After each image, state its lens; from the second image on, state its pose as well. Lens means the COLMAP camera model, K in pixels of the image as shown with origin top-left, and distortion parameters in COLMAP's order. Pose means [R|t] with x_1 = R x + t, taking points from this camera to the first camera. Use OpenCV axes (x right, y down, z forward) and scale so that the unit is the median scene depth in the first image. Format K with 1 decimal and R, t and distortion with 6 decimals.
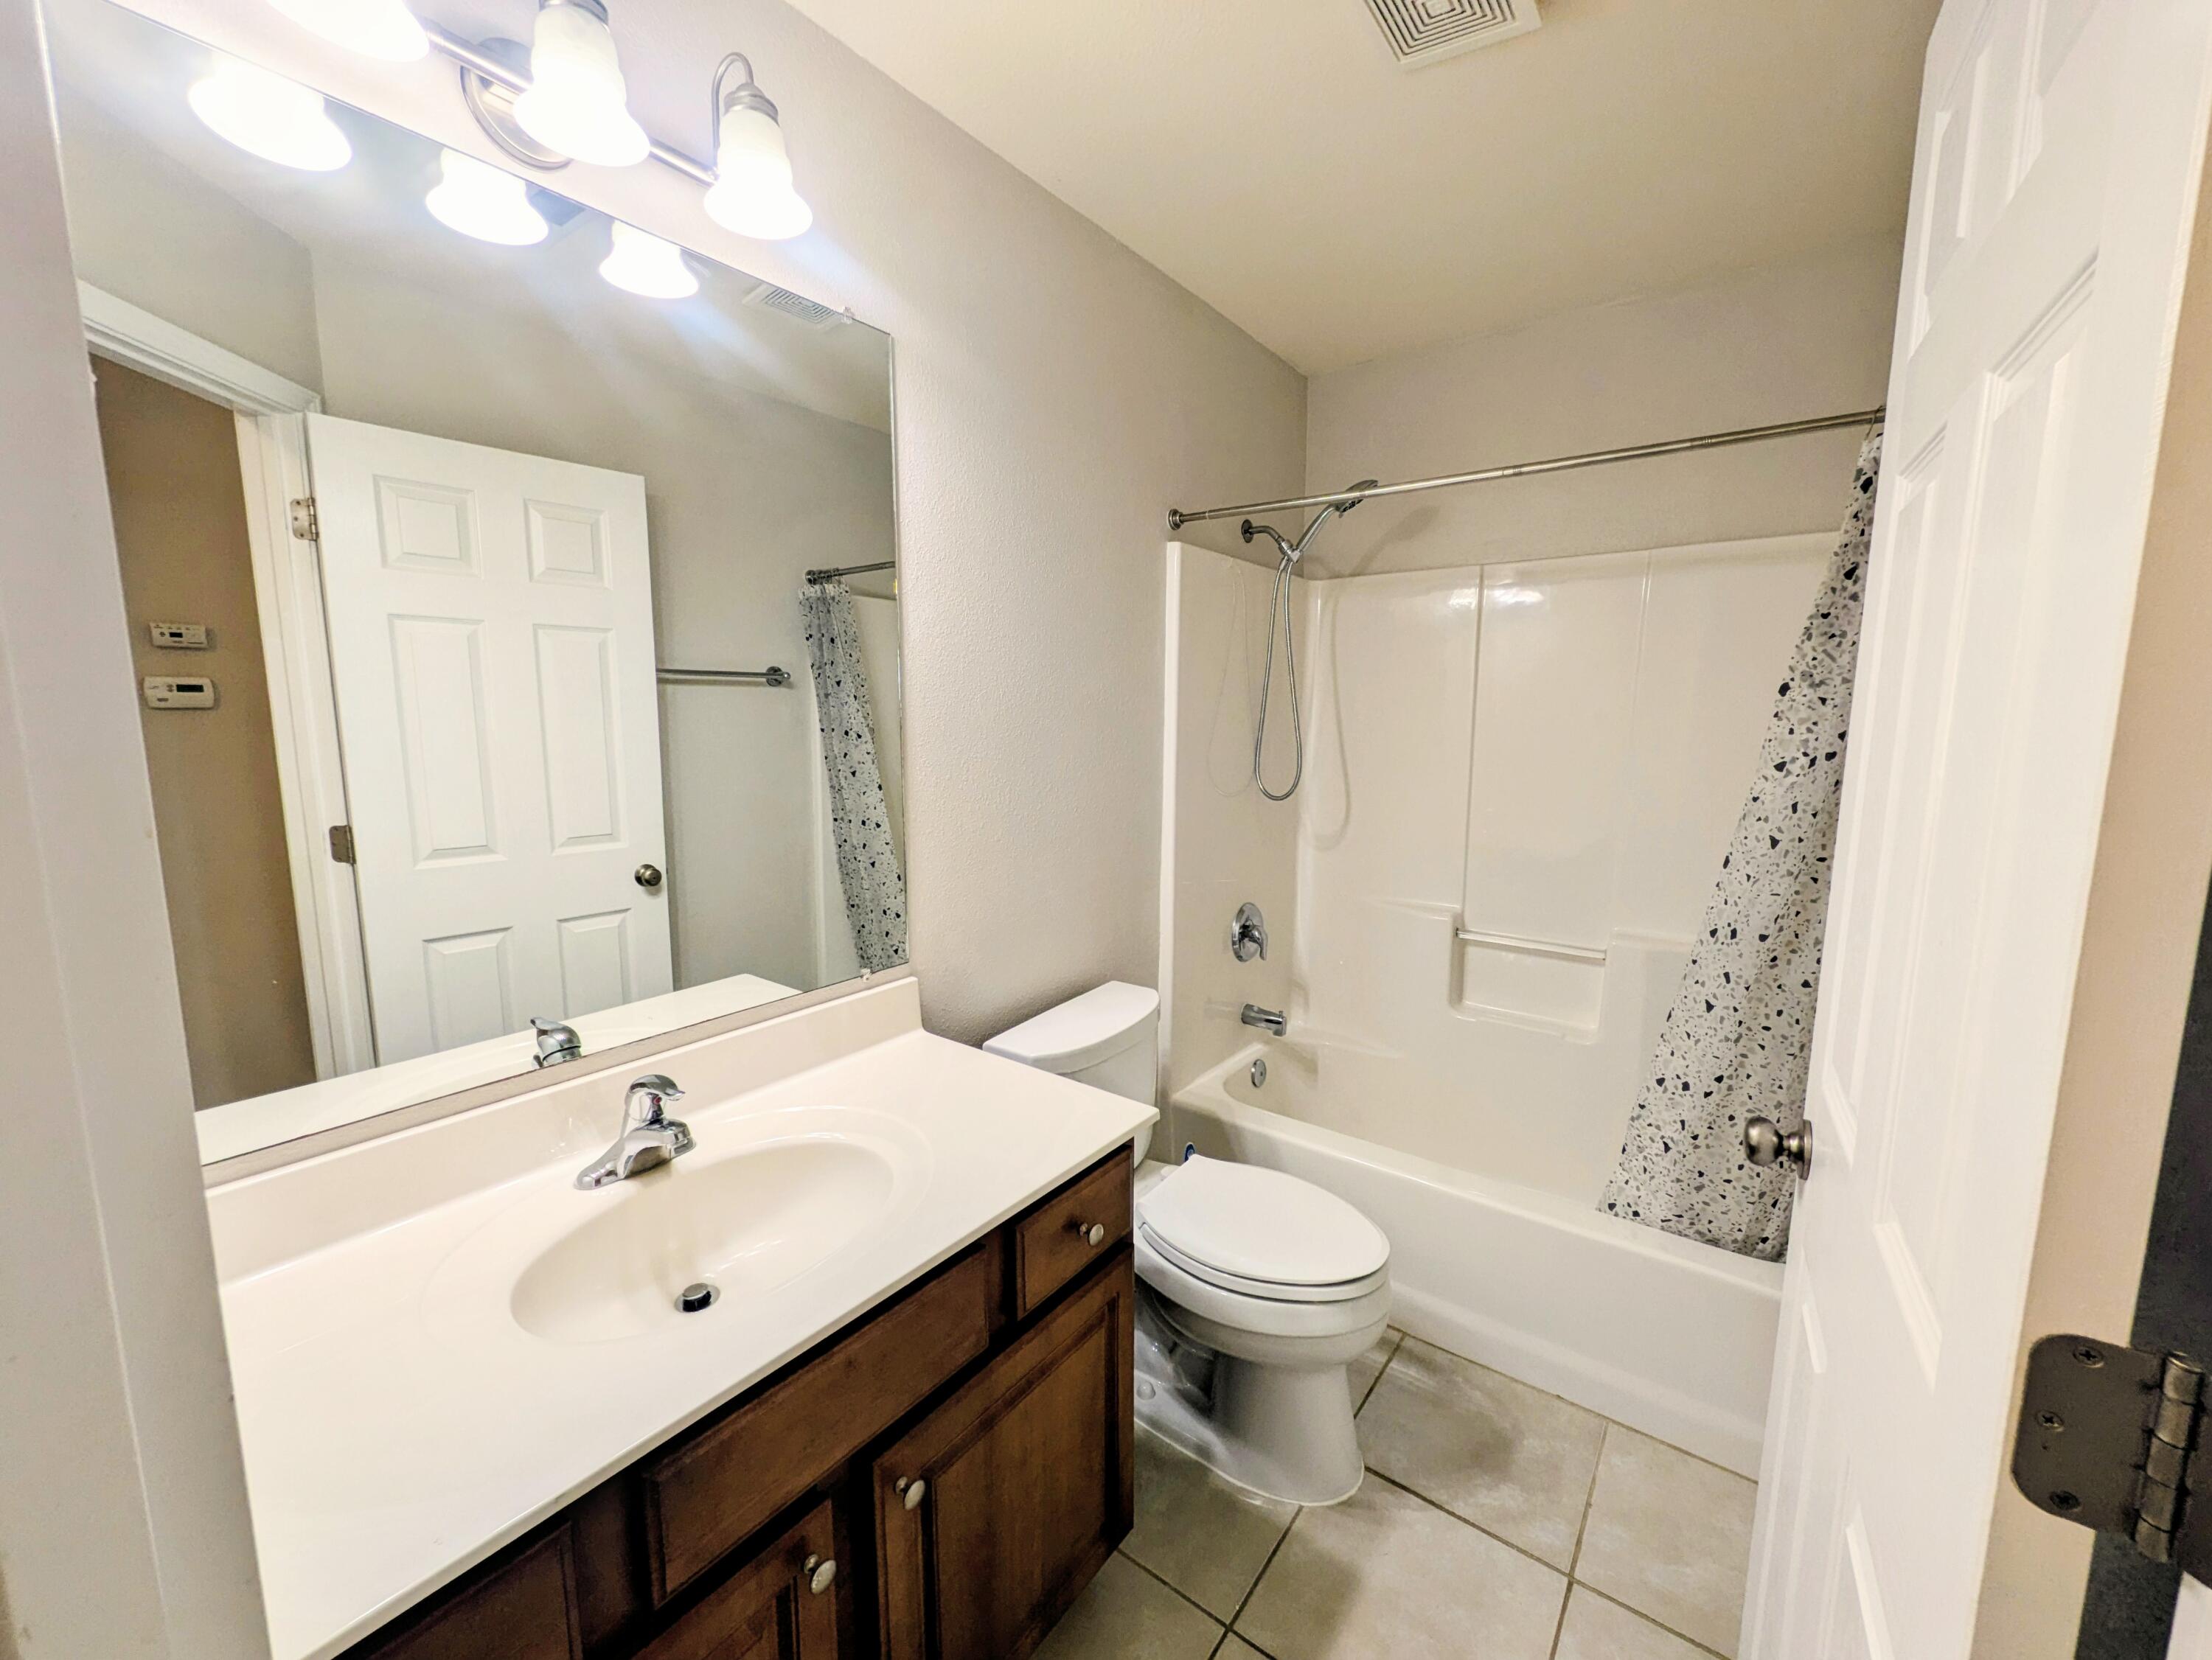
lens RADIAL K [[884.8, 0, 1110.2], [0, 884.8, 832.9], [0, 0, 1]] dist [-0.004875, -0.000563]
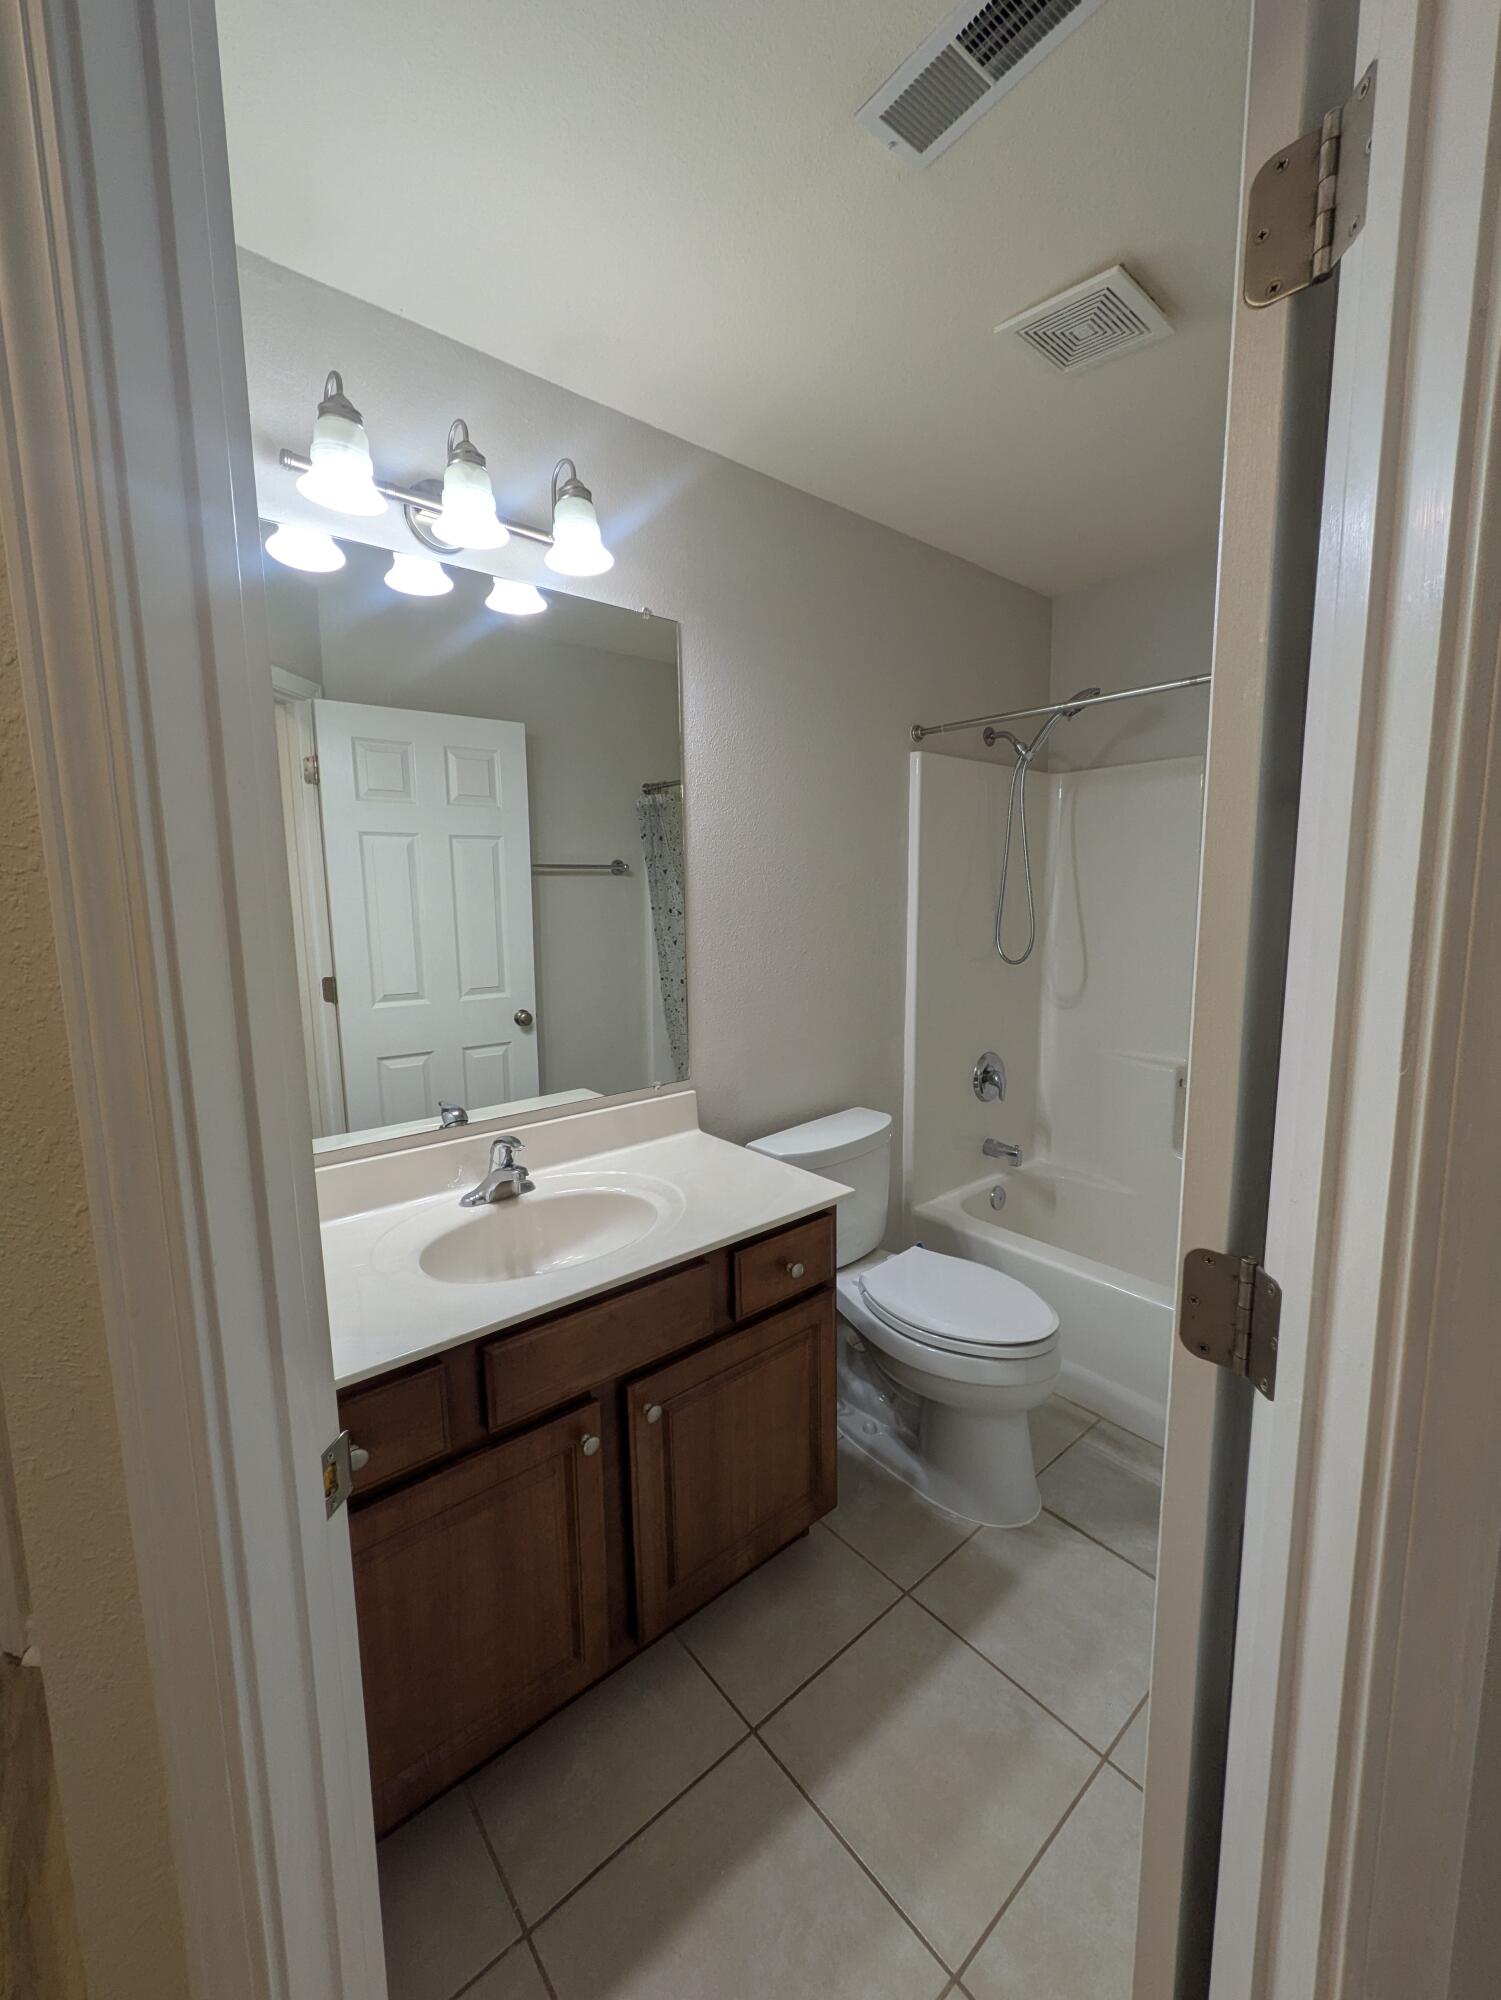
lens RADIAL K [[800.1, 0, 750.5], [0, 800.1, 1000.0], [0, 0, 1]] dist [-0.004875, -0.000563]
pose [[0.974406, 0.014726, -0.224311, 0.118258], [-0.014854, 0.999889, 0.001115, 0.019575], [0.224303, 0.002245, 0.974517, -0.150438]]
